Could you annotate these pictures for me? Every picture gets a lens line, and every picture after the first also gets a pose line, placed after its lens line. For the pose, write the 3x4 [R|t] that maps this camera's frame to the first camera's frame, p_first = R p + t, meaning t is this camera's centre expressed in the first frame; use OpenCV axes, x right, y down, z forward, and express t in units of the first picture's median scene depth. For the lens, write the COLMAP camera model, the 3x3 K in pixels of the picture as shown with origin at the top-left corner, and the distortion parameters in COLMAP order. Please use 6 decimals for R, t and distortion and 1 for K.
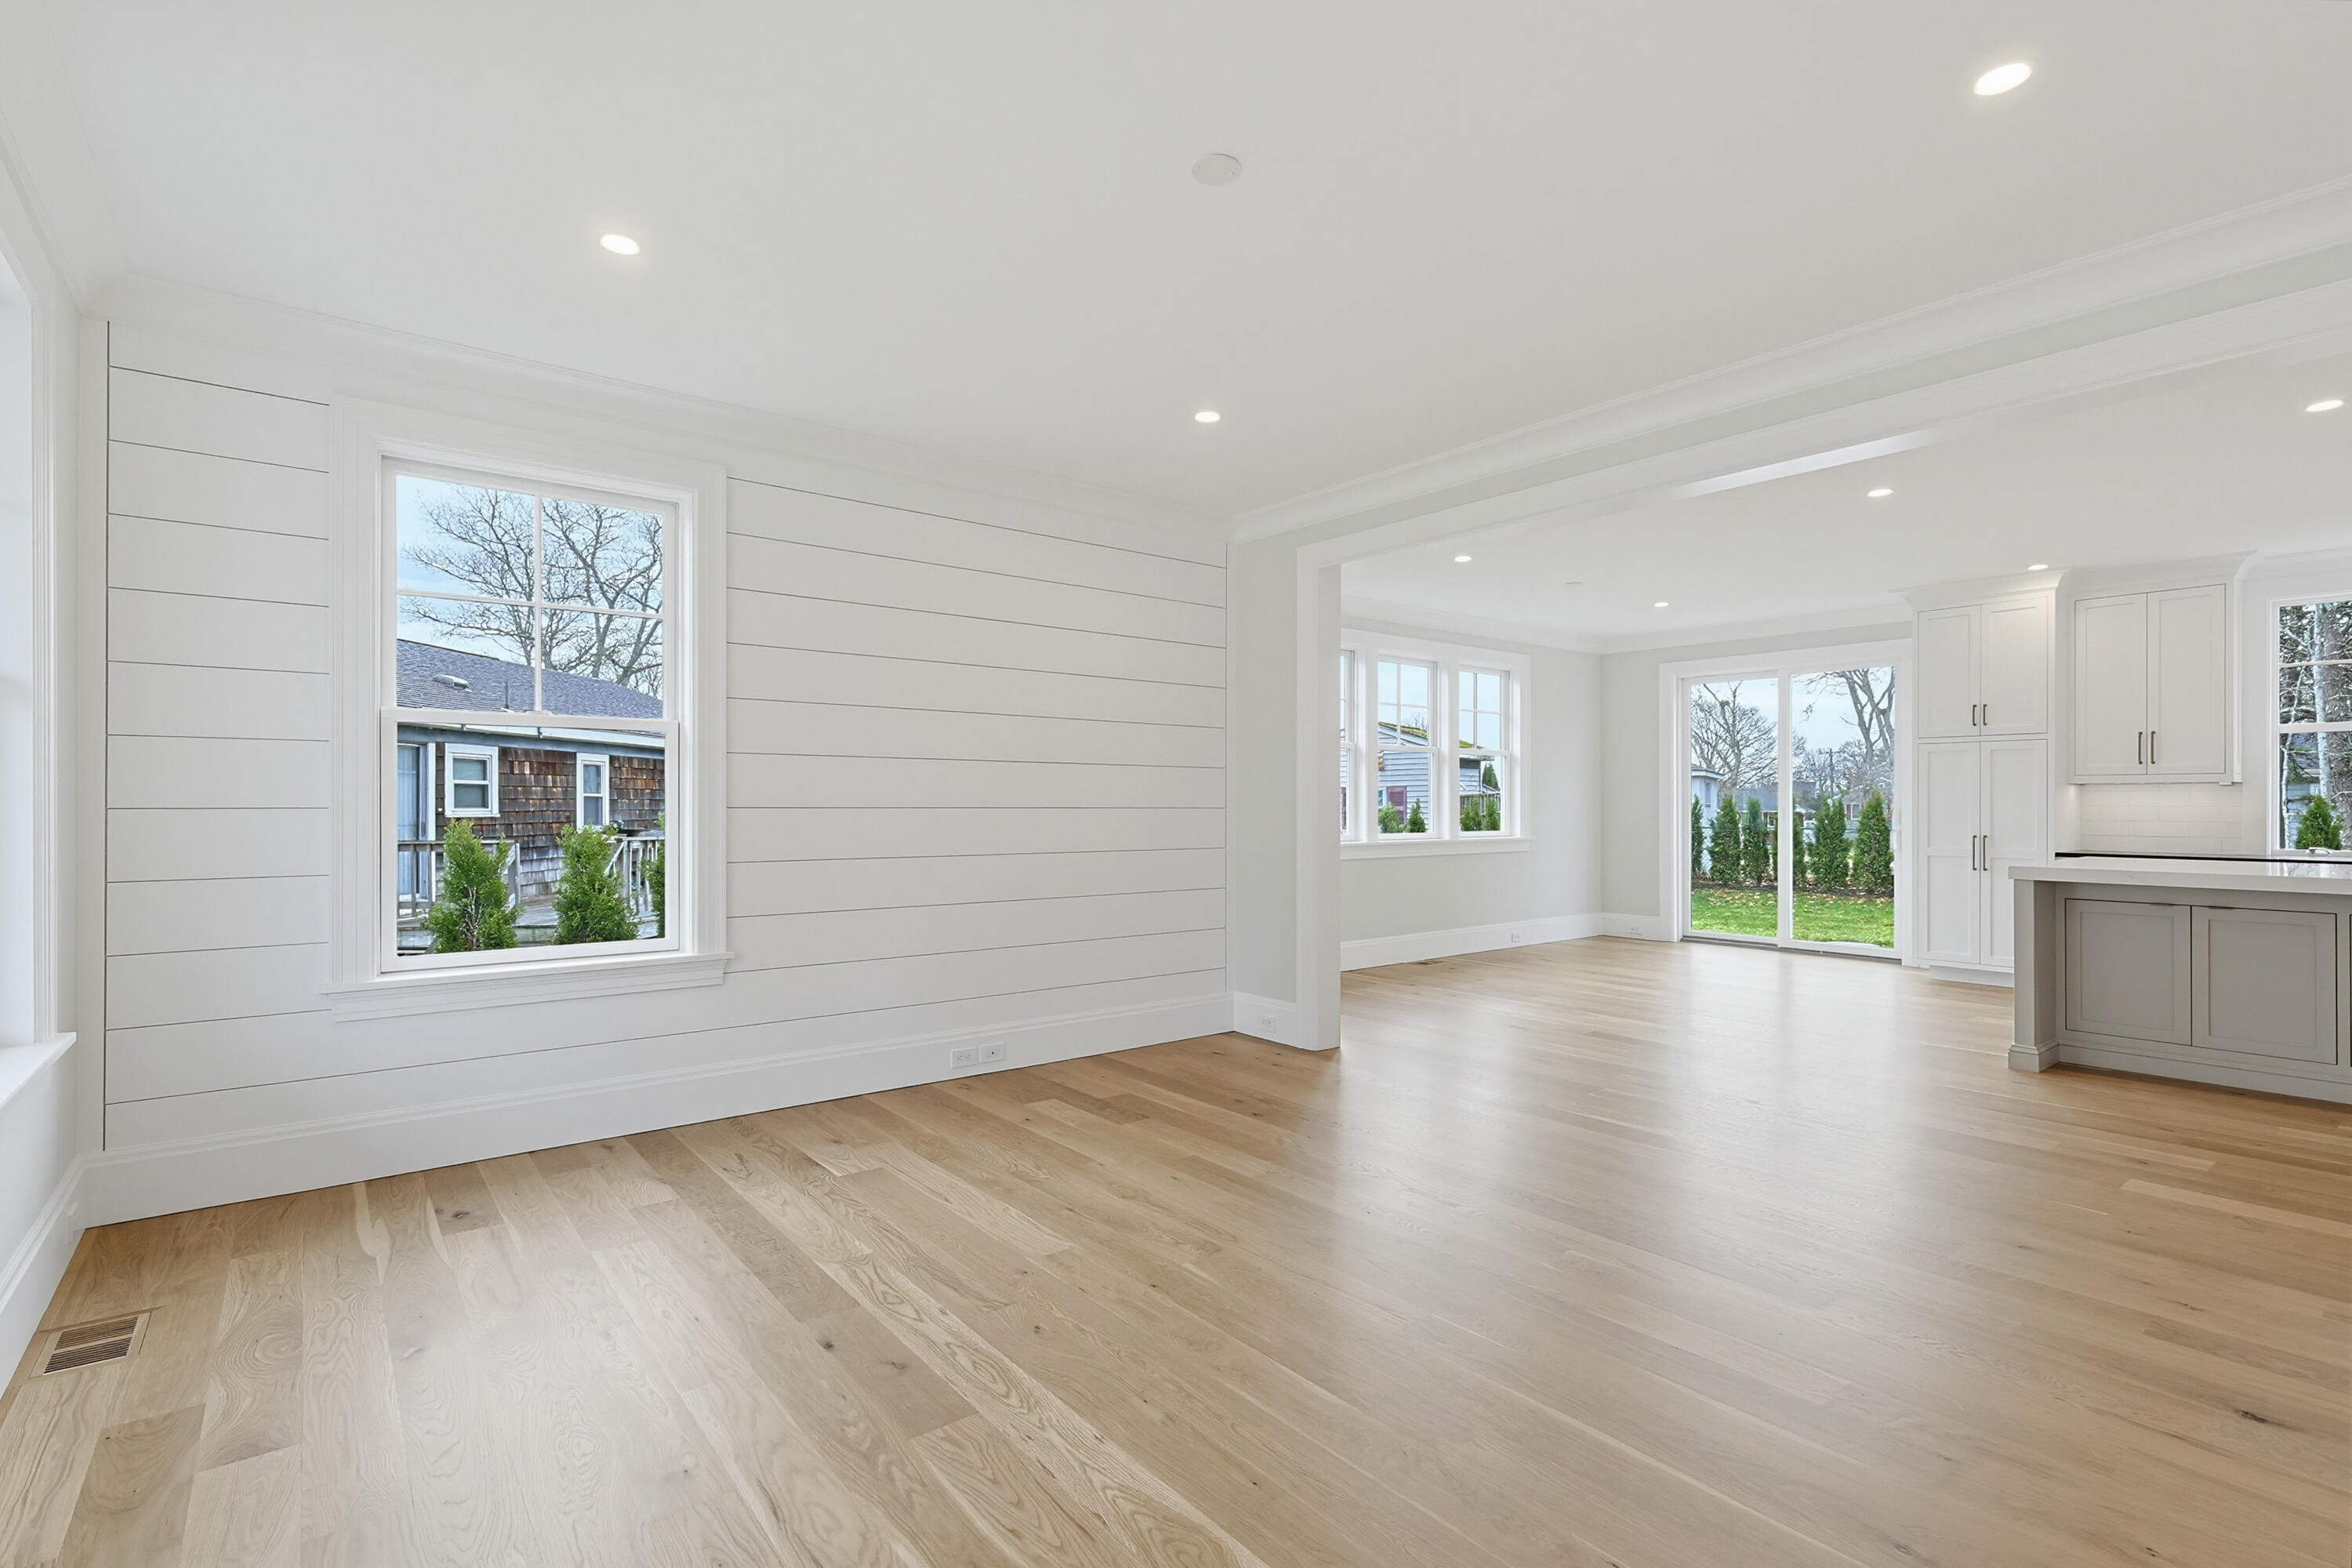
lens RADIAL K [[1095.1, 0, 1183.2], [0, 1095.1, 799.9], [0, 0, 1]] dist [0.006257, -0.000801]
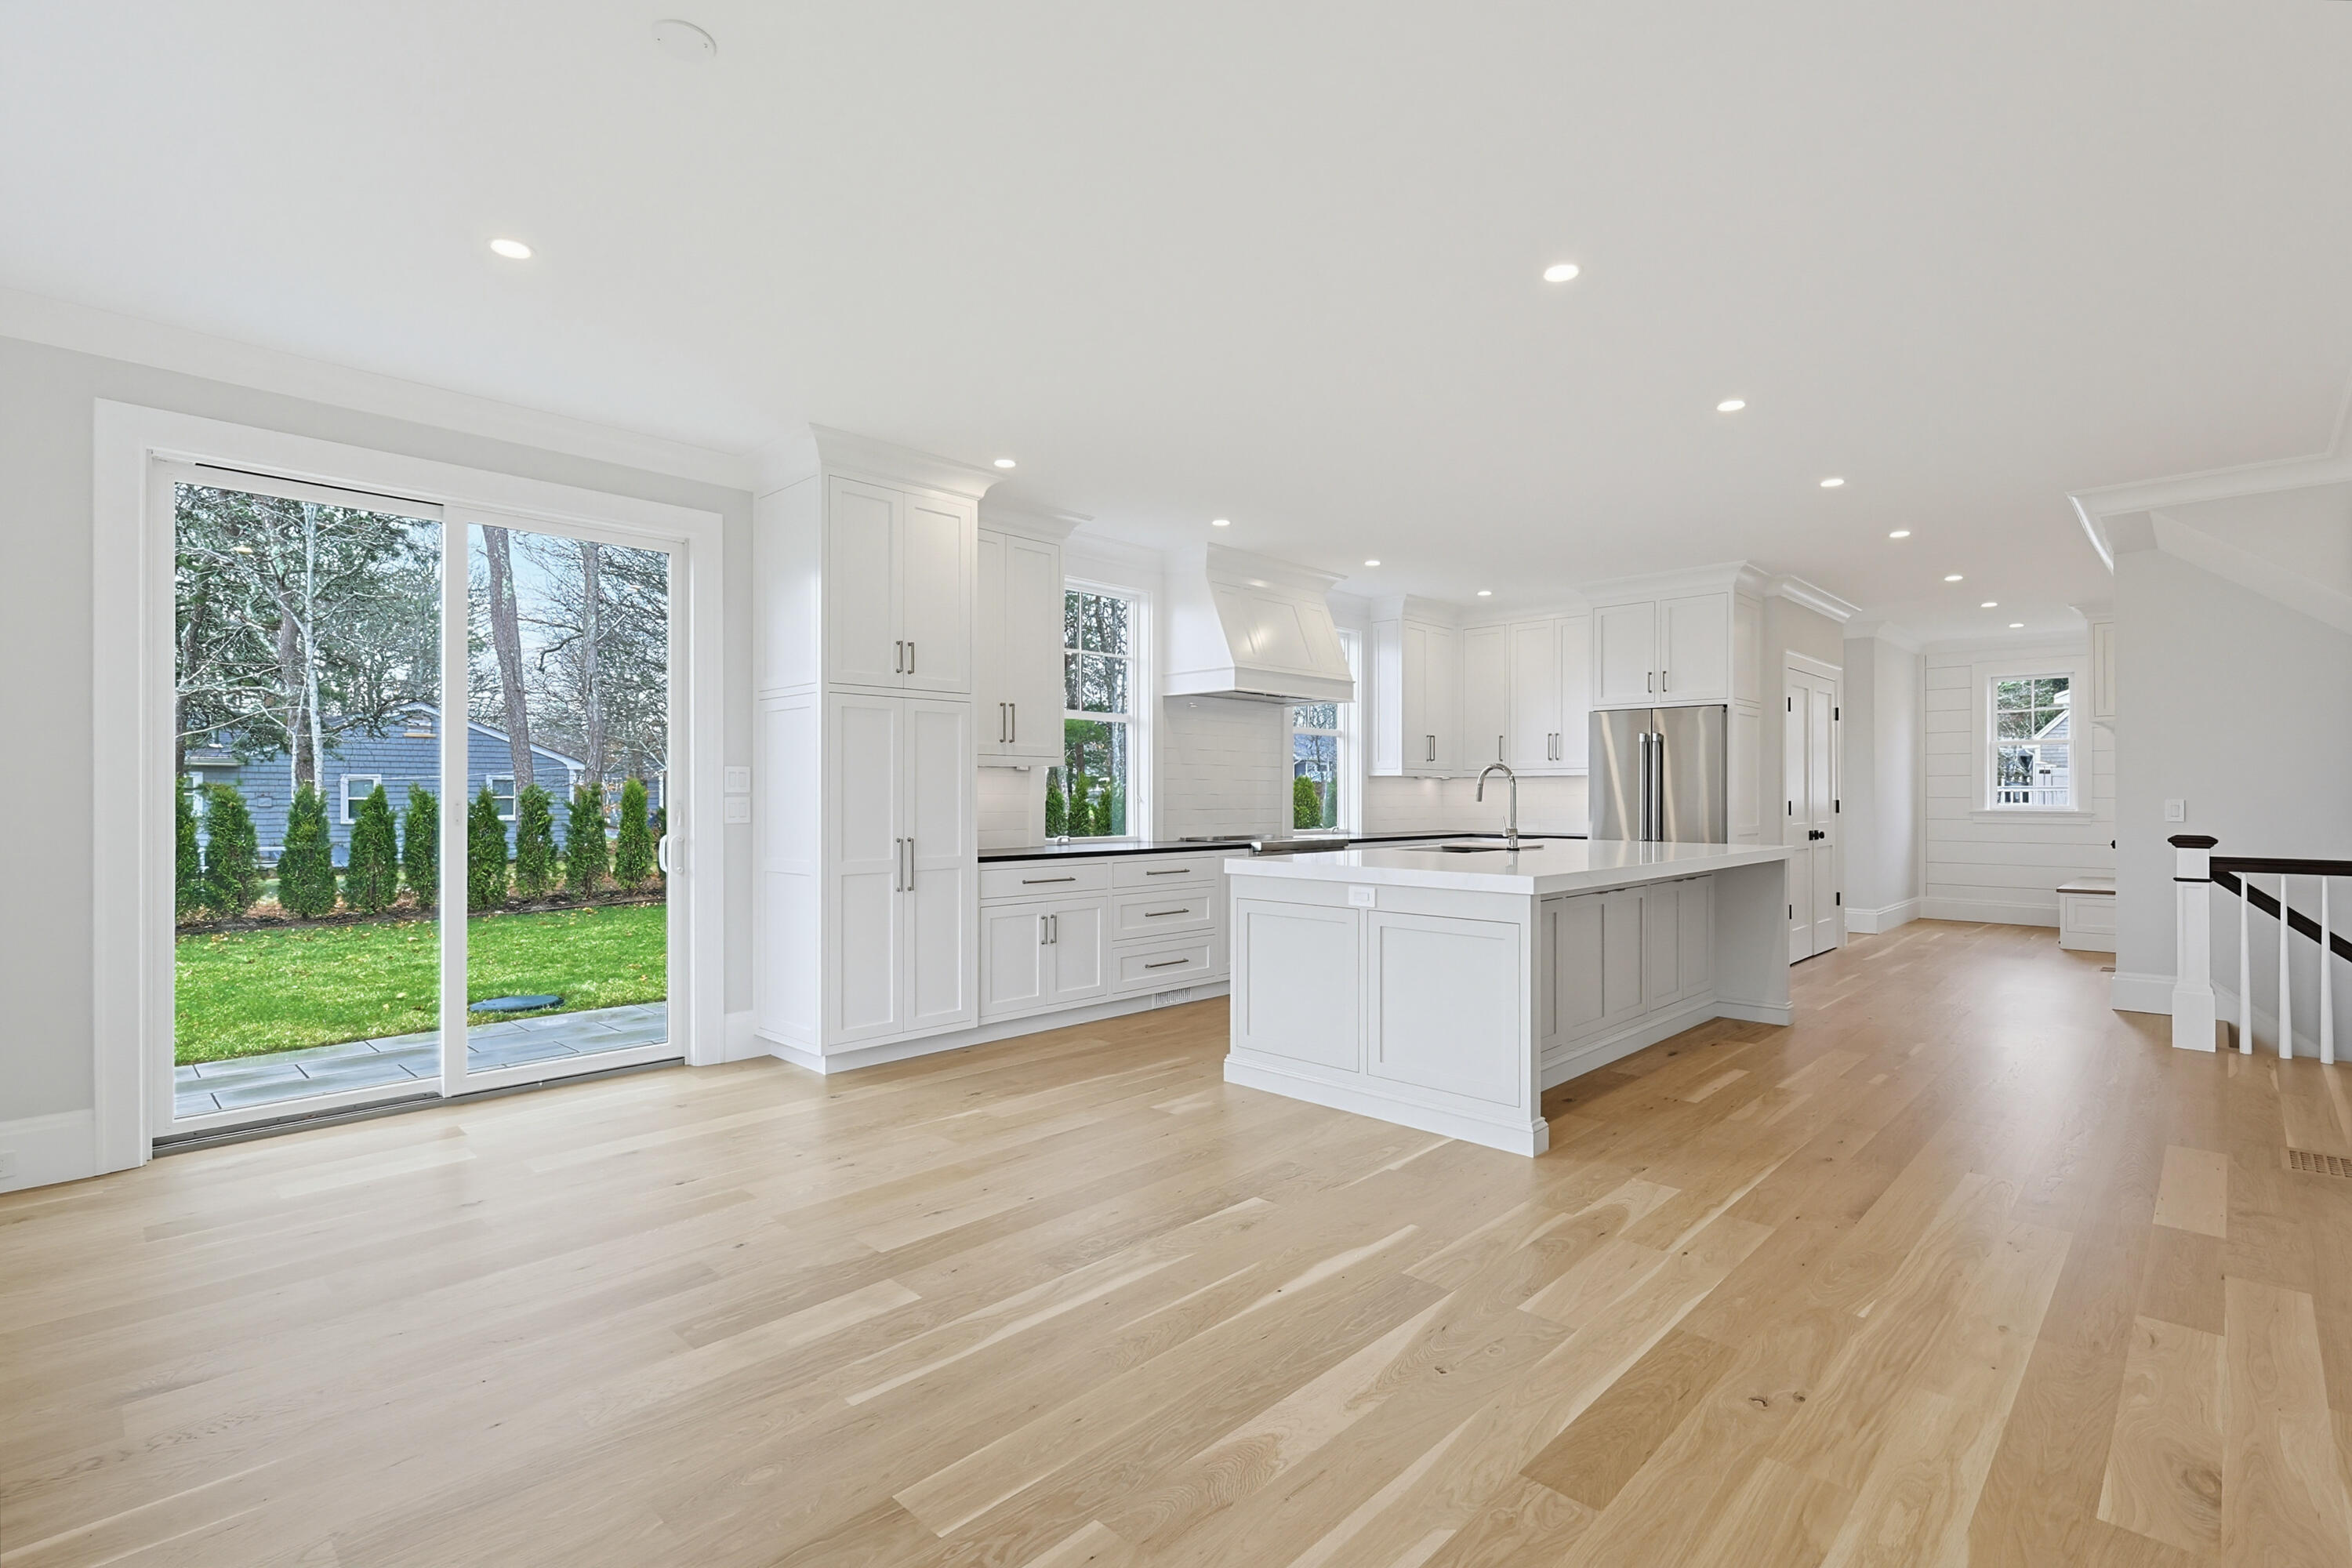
lens RADIAL K [[1095.1, 0, 1170.7], [0, 1095.1, 787.4], [0, 0, 1]] dist [0.006257, -0.000801]
pose [[-0.122969, 0.006271, 0.992391, 0.035706], [-0.001889, 0.999977, -0.006553, 0.004099], [-0.992409, -0.002681, -0.122954, 0.689228]]
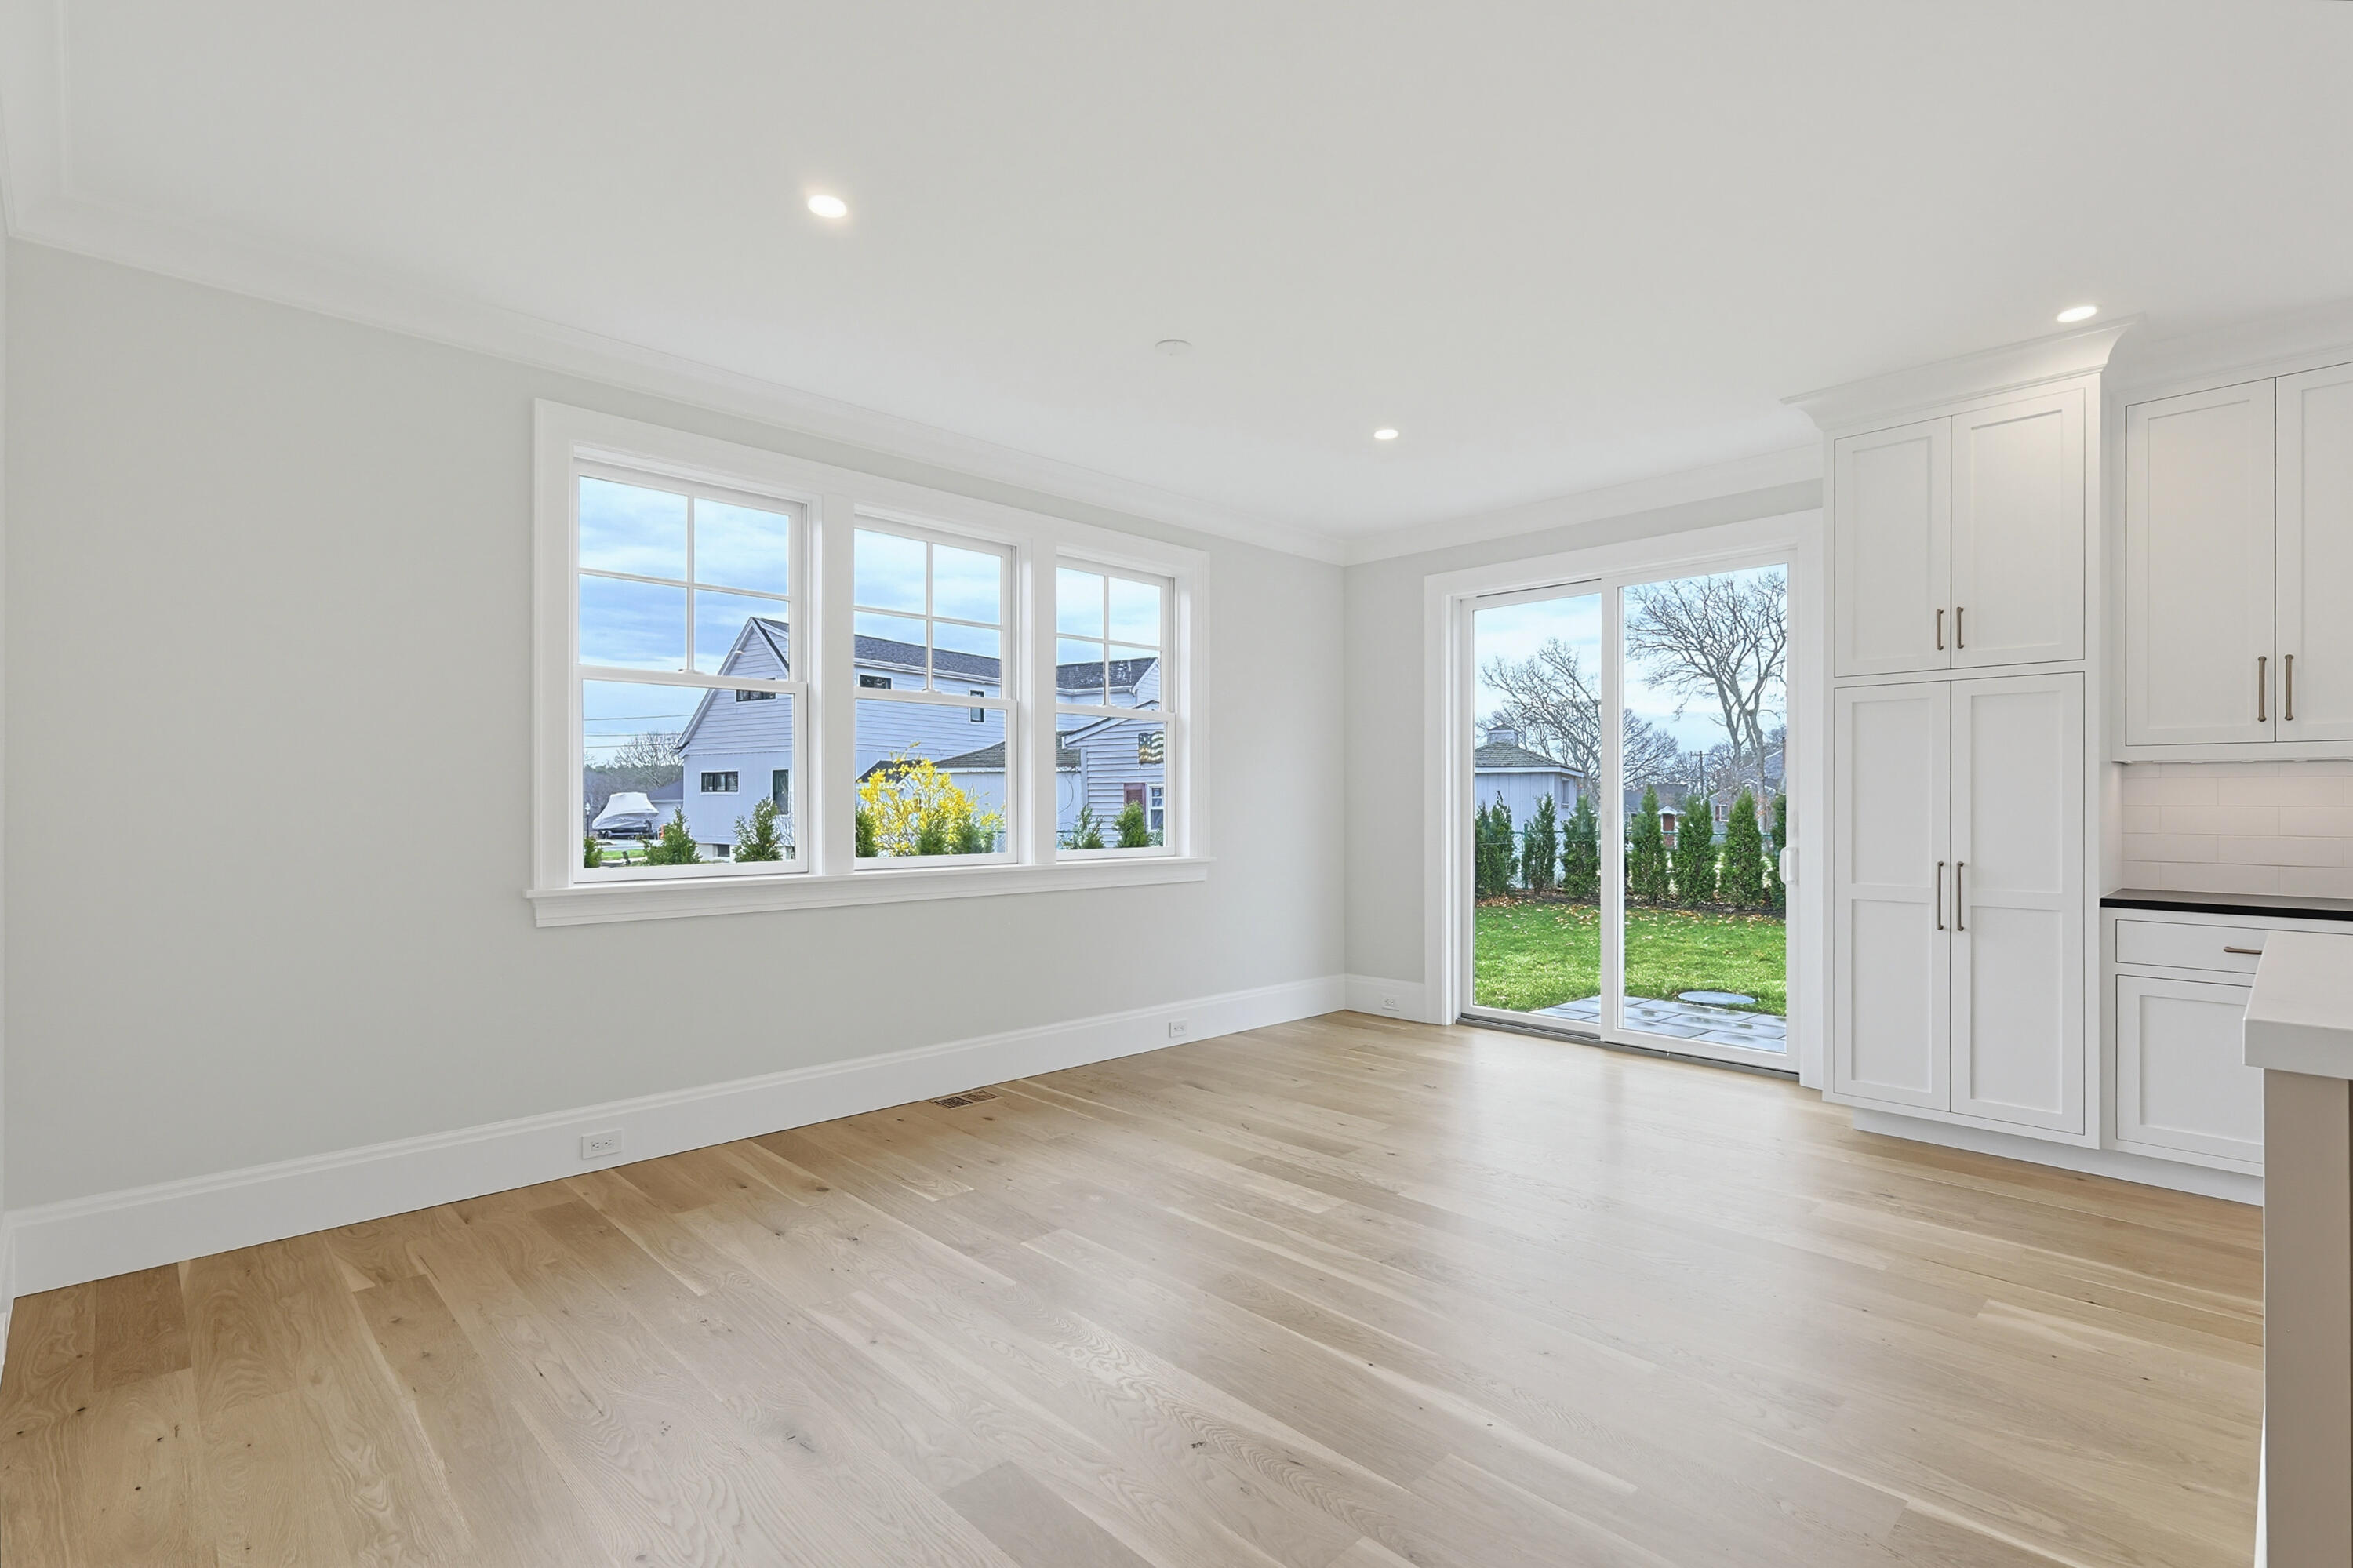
lens RADIAL K [[1095.6, 0, 1202.2], [0, 1095.6, 797.5], [0, 0, 1]] dist [0.006257, -0.000801]
pose [[0.994419, 0.002998, 0.105464, 0.240489], [-0.002710, 0.999992, -0.002874, 0.003135], [-0.105472, 0.002572, 0.994419, 0.392021]]
